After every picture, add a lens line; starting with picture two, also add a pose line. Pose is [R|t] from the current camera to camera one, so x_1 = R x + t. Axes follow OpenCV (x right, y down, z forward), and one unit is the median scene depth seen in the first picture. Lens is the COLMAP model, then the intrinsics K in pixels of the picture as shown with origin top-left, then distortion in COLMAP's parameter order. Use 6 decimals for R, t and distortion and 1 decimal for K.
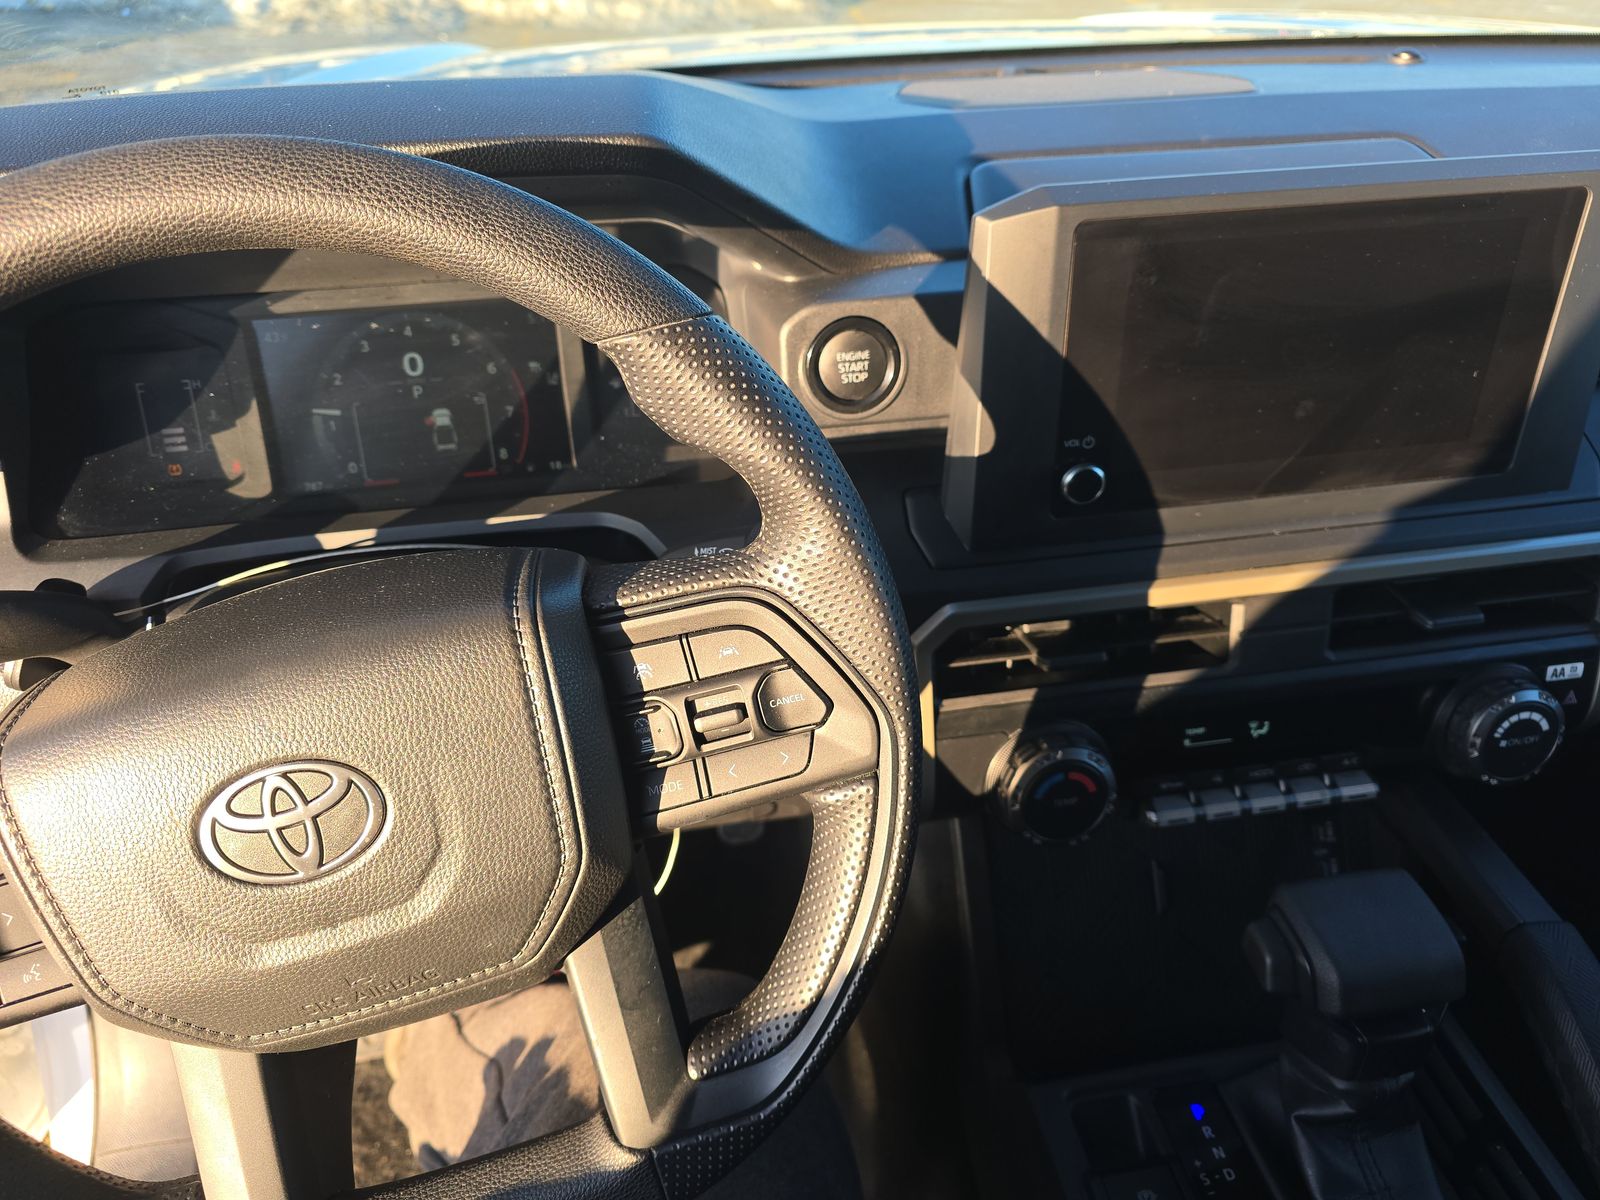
lens RADIAL K [[1067.0, 0, 800.0], [0, 1067.0, 600.0], [0, 0, 1]] dist [0.004535, -0.024060]
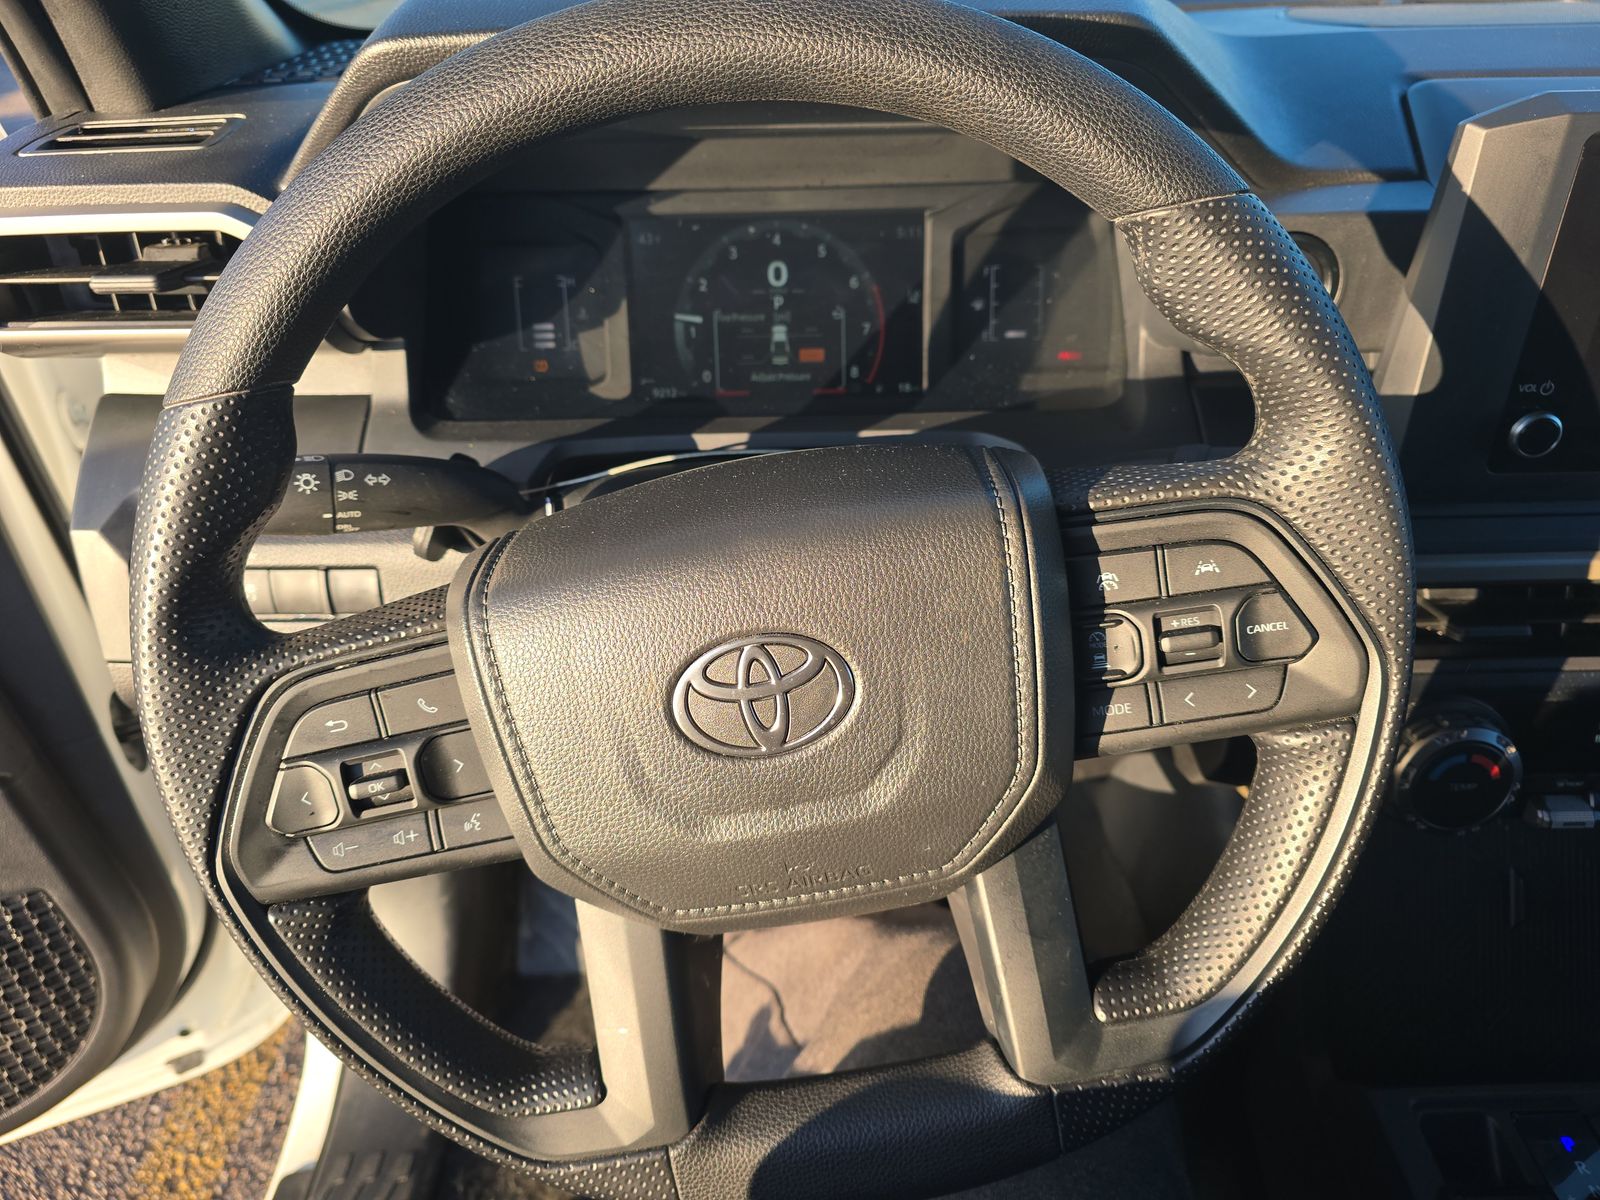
lens RADIAL K [[1069.2, 0, 800.0], [0, 1069.2, 600.0], [0, 0, 1]] dist [0.029250, -0.070196]
pose [[0.985139, 0.090724, -0.145843, -0.274149], [-0.087632, 0.995773, 0.027499, 0.080871], [0.147721, -0.014310, 0.988926, 0.030321]]
